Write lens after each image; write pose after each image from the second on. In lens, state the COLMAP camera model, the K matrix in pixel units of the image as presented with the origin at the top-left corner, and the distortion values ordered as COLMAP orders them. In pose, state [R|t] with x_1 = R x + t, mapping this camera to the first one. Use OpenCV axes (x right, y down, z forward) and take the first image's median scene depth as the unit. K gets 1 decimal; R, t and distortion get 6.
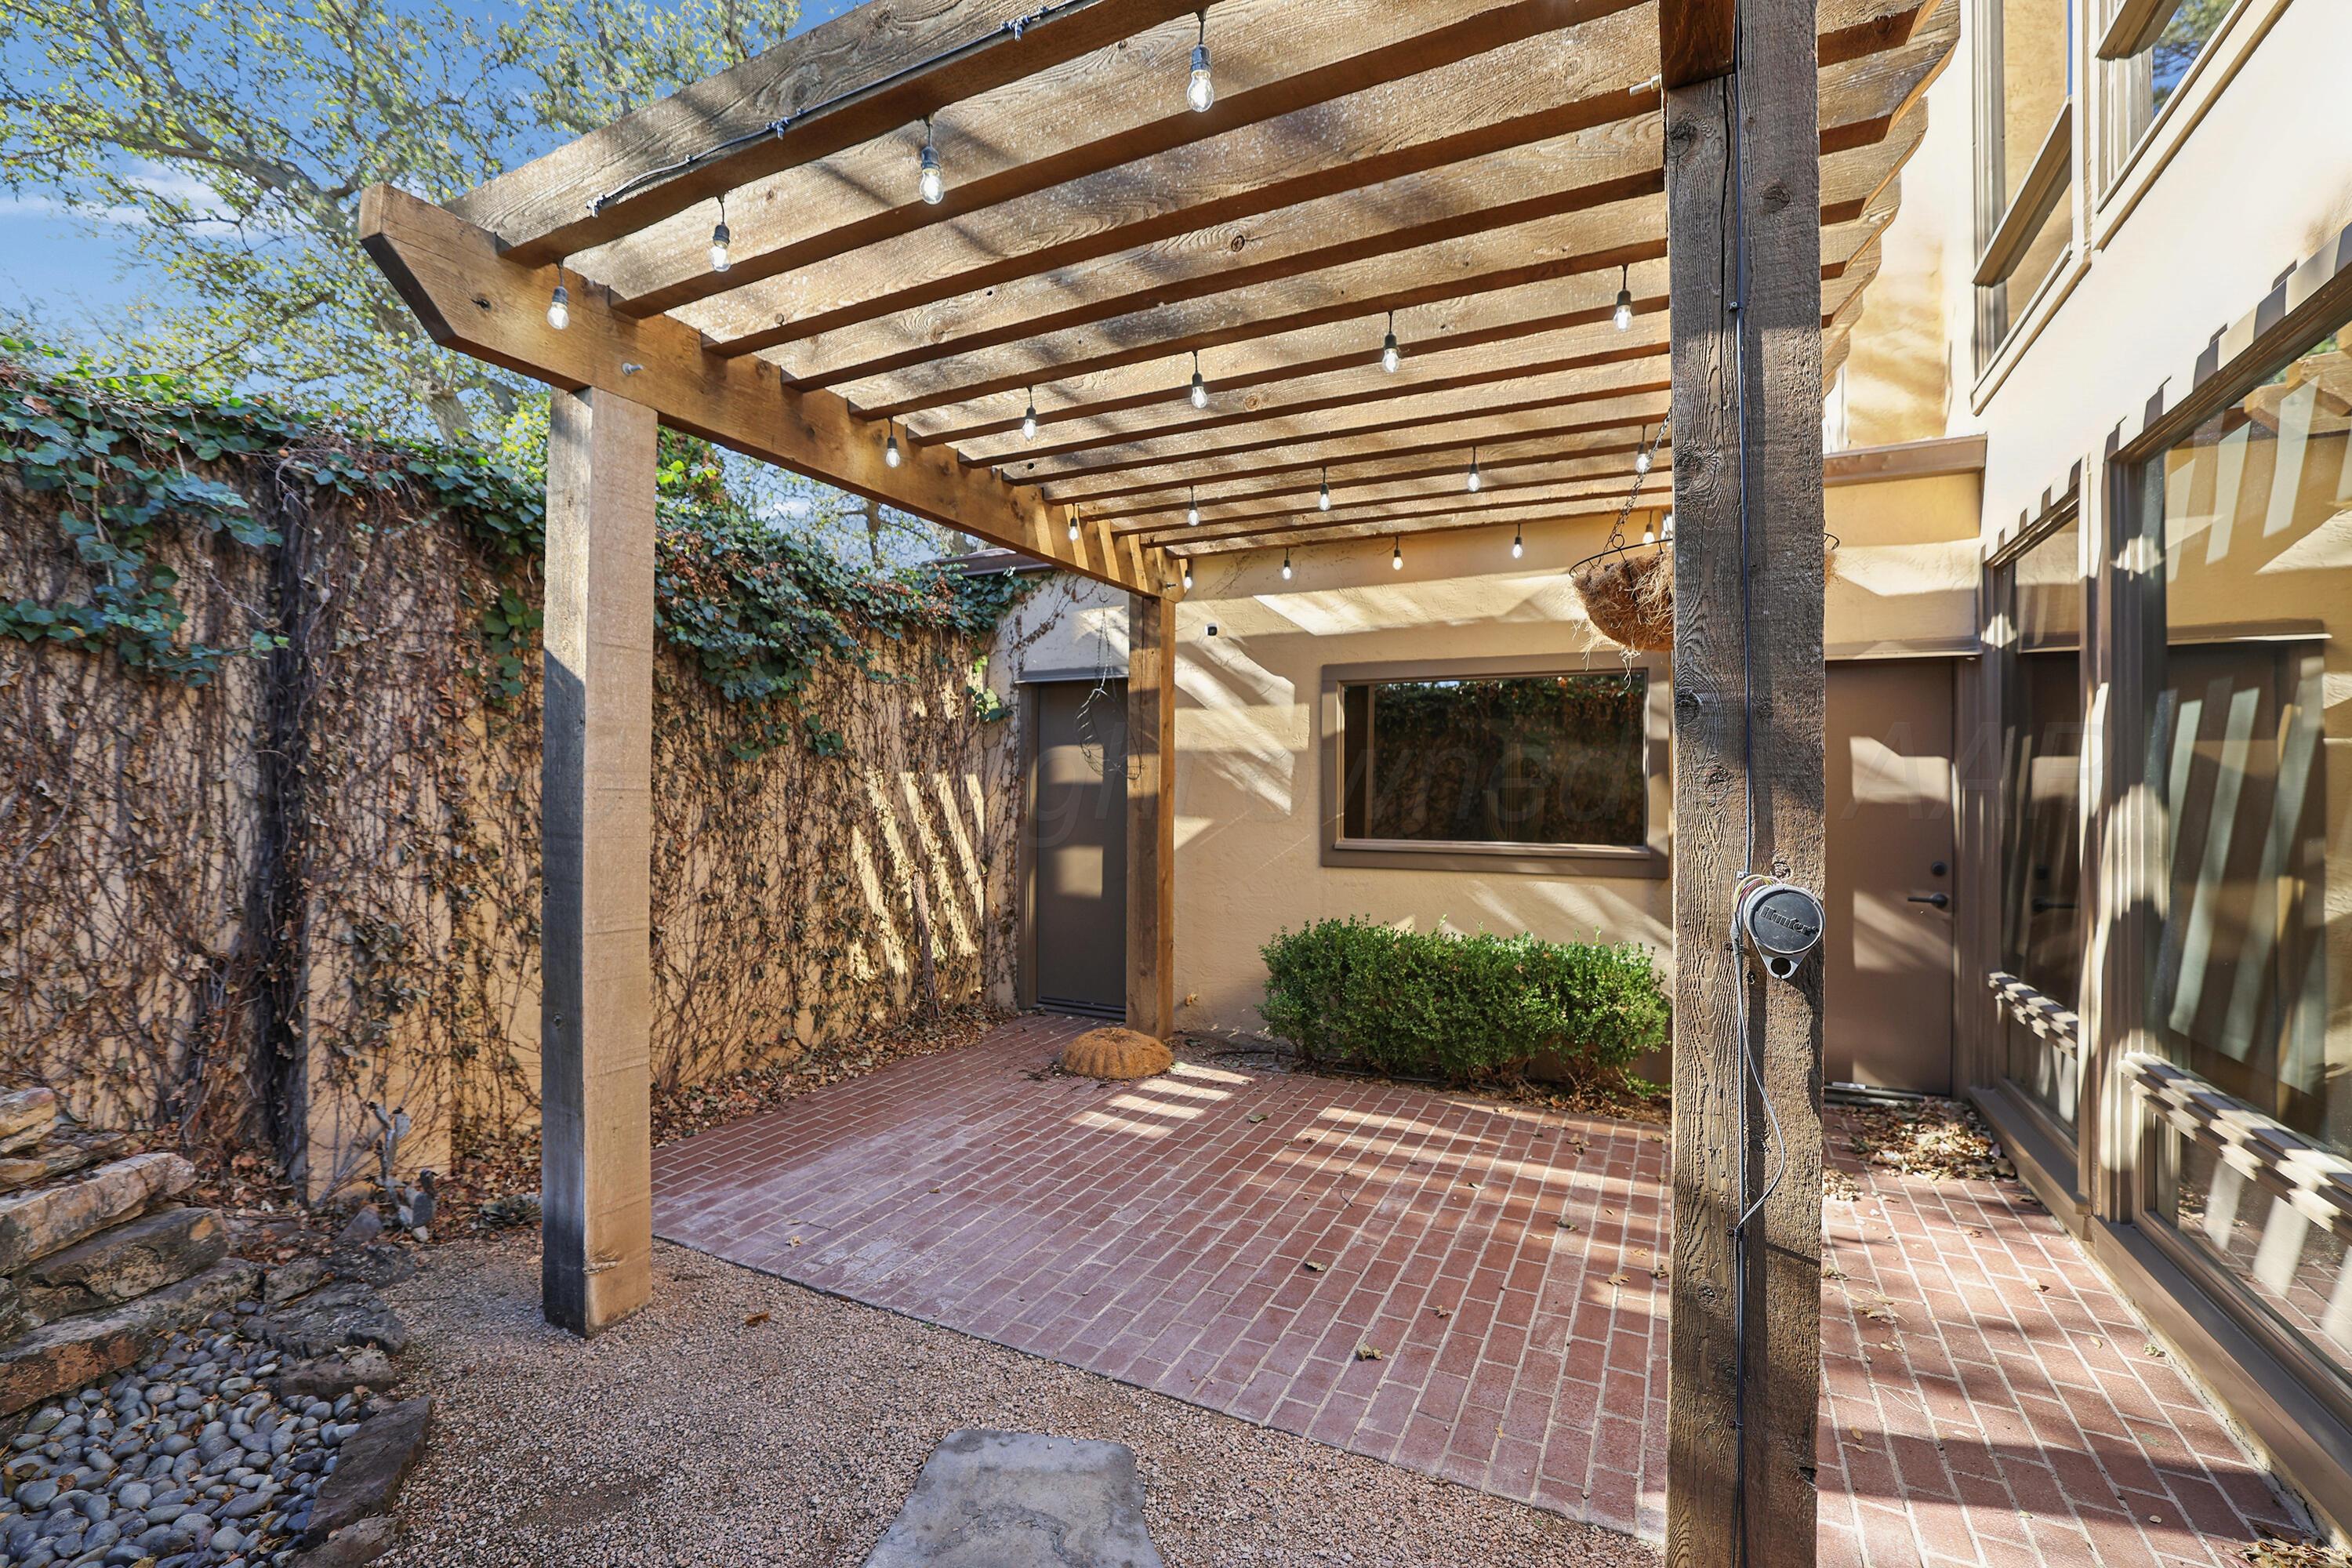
lens RADIAL K [[1009.8, 0, 1176.2], [0, 1009.8, 744.1], [0, 0, 1]] dist [-0.017632, 0.000761]
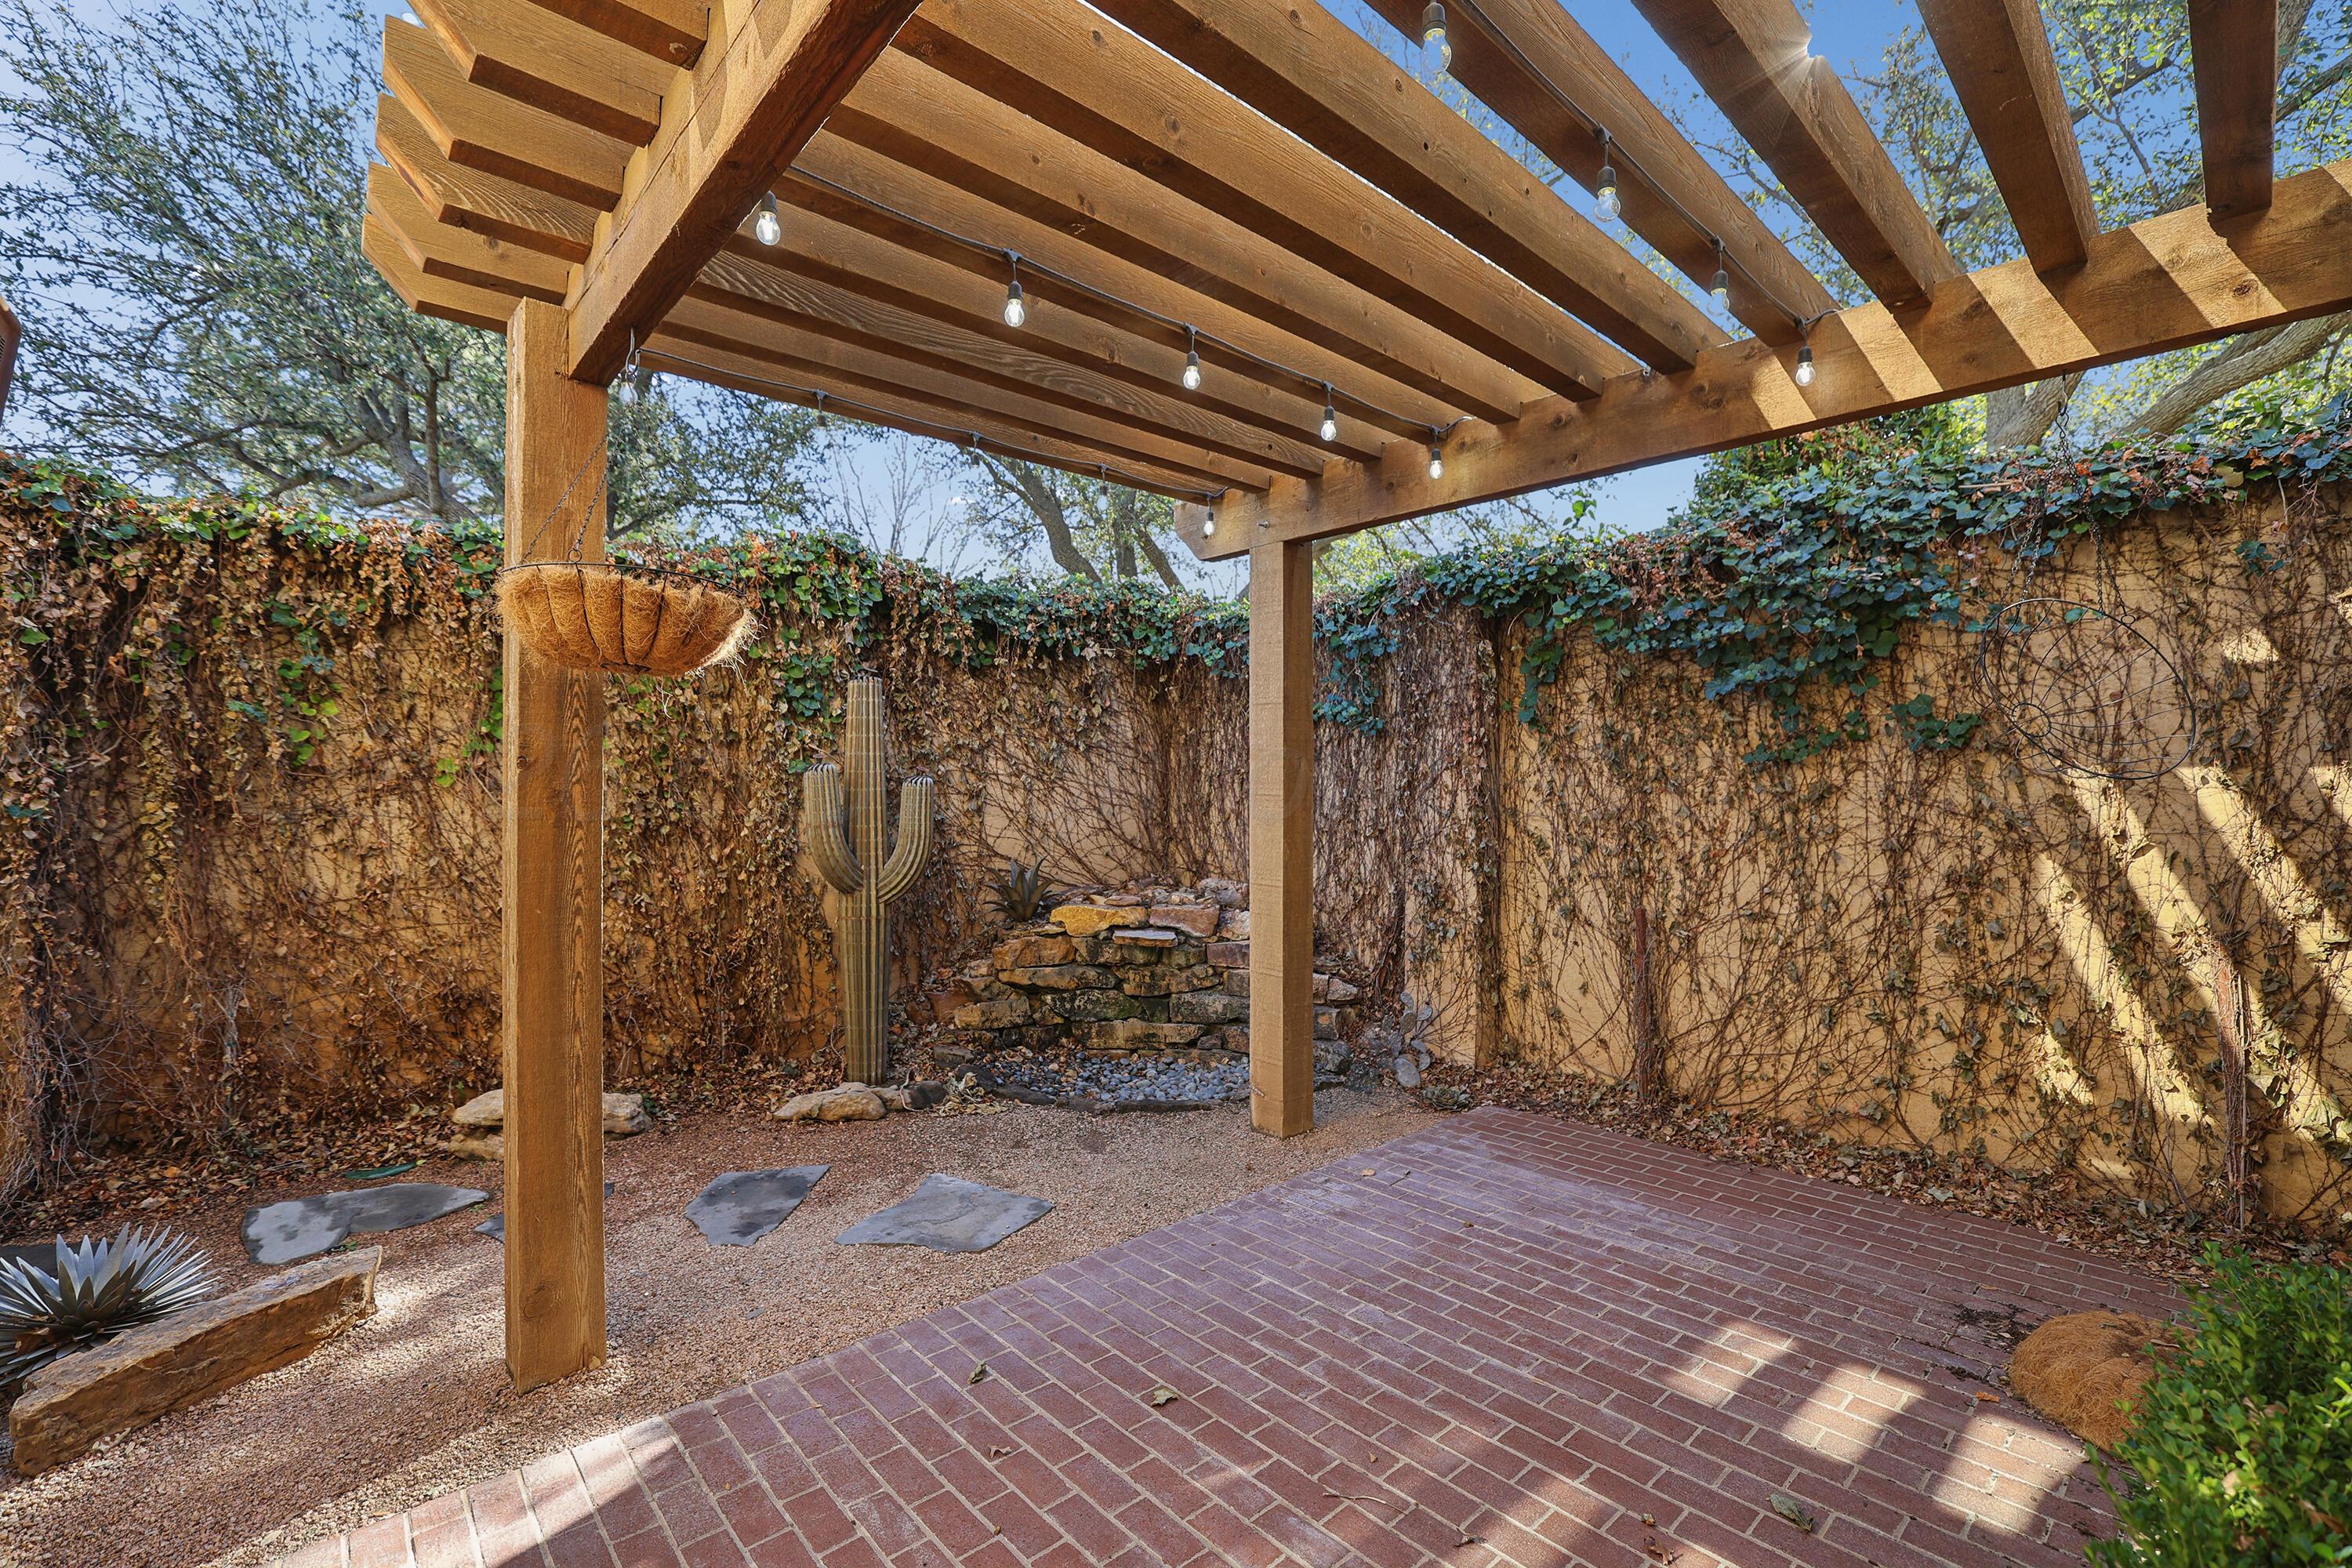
lens RADIAL K [[1009.8, 0, 1176.2], [0, 1009.8, 744.1], [0, 0, 1]] dist [-0.017632, 0.000761]
pose [[-0.352076, -0.038419, -0.935183, 0.581805], [0.041654, 0.997524, -0.056662, 0.029171], [0.935044, -0.058904, -0.349604, 0.850784]]
